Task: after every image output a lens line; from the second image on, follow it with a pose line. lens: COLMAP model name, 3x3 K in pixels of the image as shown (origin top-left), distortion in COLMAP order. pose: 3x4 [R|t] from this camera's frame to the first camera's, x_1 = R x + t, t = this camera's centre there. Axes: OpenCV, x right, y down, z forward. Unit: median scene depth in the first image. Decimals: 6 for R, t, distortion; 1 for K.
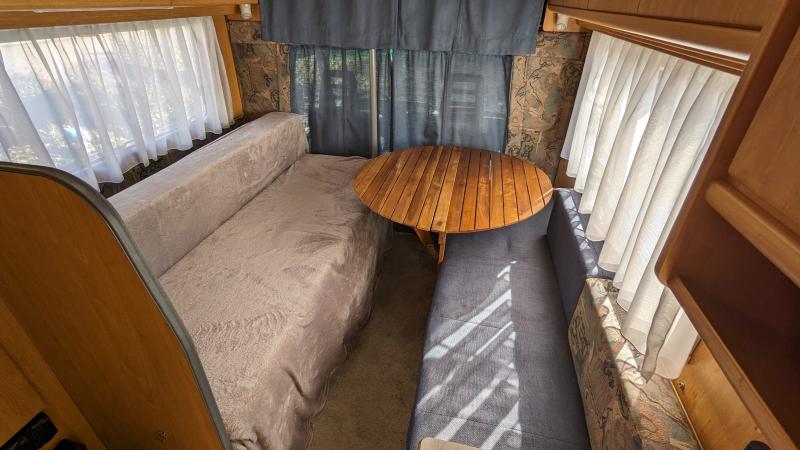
lens RADIAL K [[378.2, 0, 400.0], [0, 378.2, 225.0], [0, 0, 1]] dist [0.000070, 0.000514]
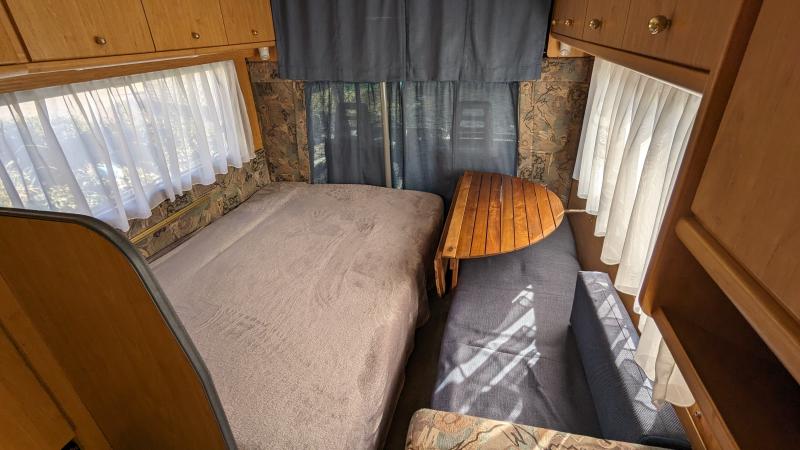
lens RADIAL K [[378.4, 0, 400.0], [0, 378.4, 225.0], [0, 0, 1]] dist [-0.001034, -0.000048]
pose [[0.998111, -0.029518, -0.053887, 0.020081], [0.026425, 0.998011, -0.057229, -0.010734], [0.055469, 0.055696, 0.996906, -0.018091]]
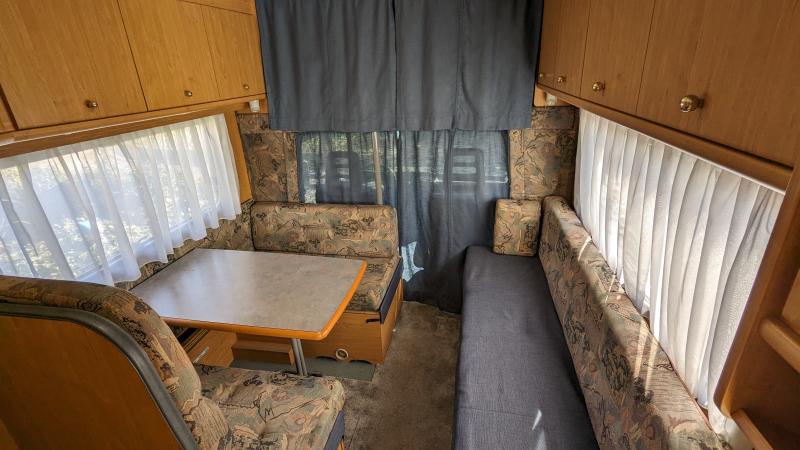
lens RADIAL K [[377.1, 0, 400.0], [0, 377.1, 225.0], [0, 0, 1]] dist [-0.001878, 0.000131]
pose [[0.997789, -0.066451, -0.001086, -0.019690], [0.065584, 0.987145, -0.145755, -0.053380], [0.010757, 0.145361, 0.989320, -0.002449]]
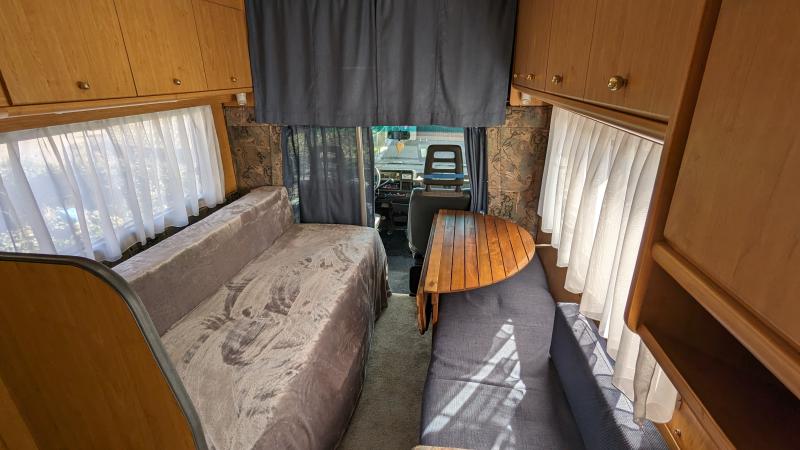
lens RADIAL K [[378.2, 0, 400.0], [0, 378.2, 225.0], [0, 0, 1]] dist [0.000070, 0.000514]
pose [[0.997975, -0.051783, 0.036947, -0.008615], [0.057010, 0.985738, -0.158335, -0.004664], [-0.028221, 0.160120, 0.986694, -0.040030]]
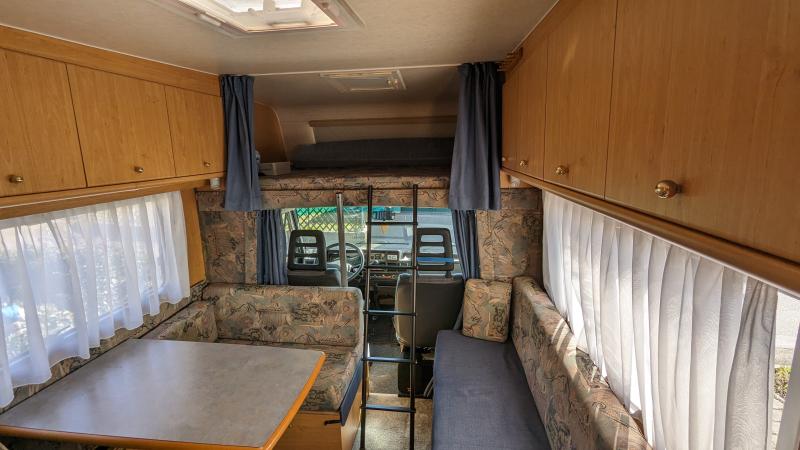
lens RADIAL K [[377.1, 0, 400.0], [0, 377.1, 225.0], [0, 0, 1]] dist [-0.001878, 0.000131]
pose [[0.994598, -0.058950, 0.085439, -0.000879], [0.084366, 0.938613, -0.334495, -0.076468], [-0.060476, 0.339897, 0.938516, 0.044079]]
